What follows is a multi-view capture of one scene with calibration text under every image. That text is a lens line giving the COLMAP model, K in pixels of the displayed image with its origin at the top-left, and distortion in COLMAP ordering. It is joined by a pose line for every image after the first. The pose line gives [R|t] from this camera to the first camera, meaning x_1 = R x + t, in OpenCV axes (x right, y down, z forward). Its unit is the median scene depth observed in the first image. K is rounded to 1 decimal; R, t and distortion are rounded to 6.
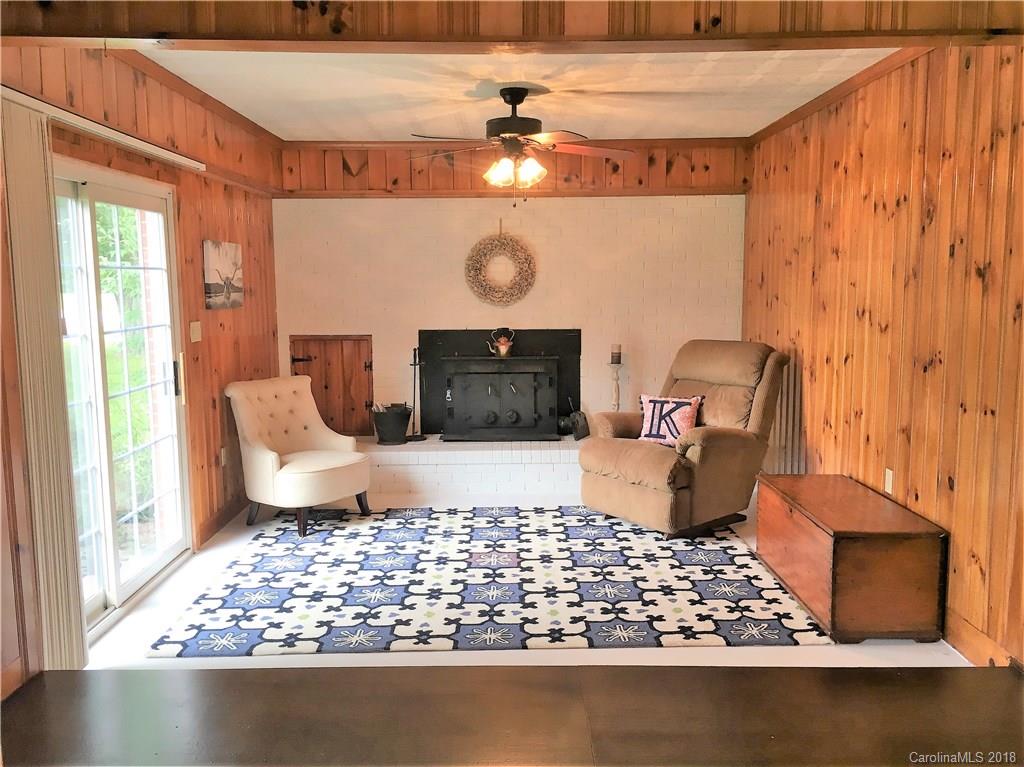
lens RADIAL K [[873.7, 0, 511.7], [0, 873.7, 383.7], [0, 0, 1]] dist [0.036235, -0.030104]
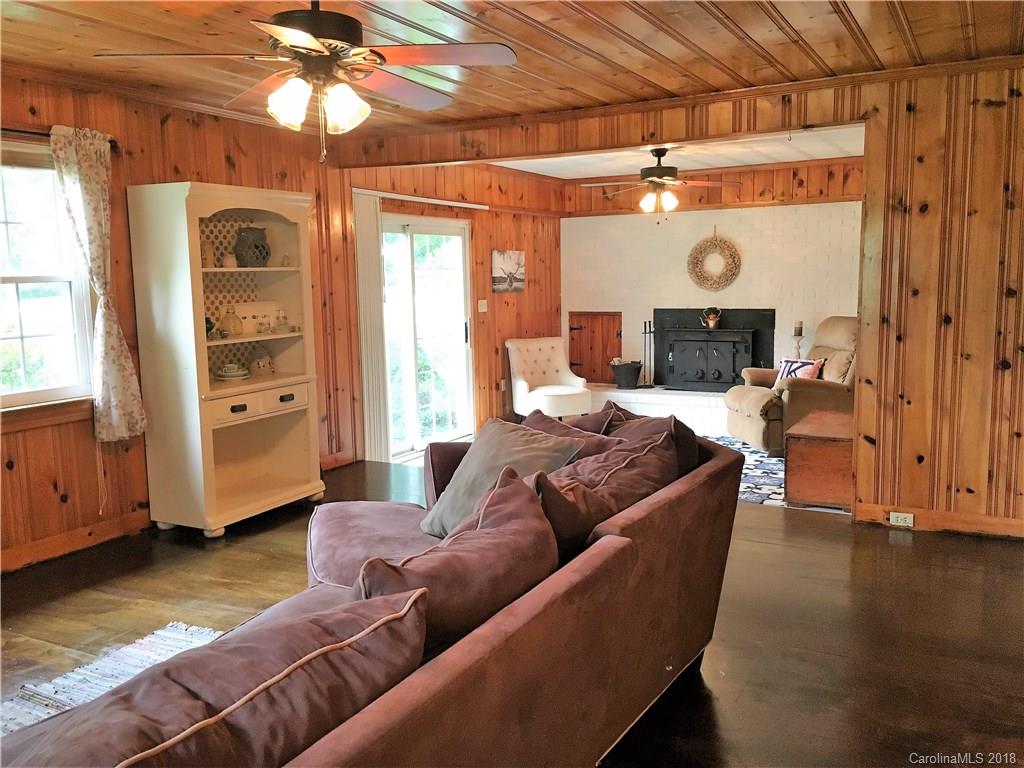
lens RADIAL K [[873.7, 0, 513.4], [0, 873.7, 385.8], [0, 0, 1]] dist [0.036235, -0.030104]
pose [[0.877580, 0.051057, -0.476703, 0.421746], [-0.044264, 0.998695, 0.025477, 0.040508], [0.477382, -0.001257, 0.878695, -0.368887]]
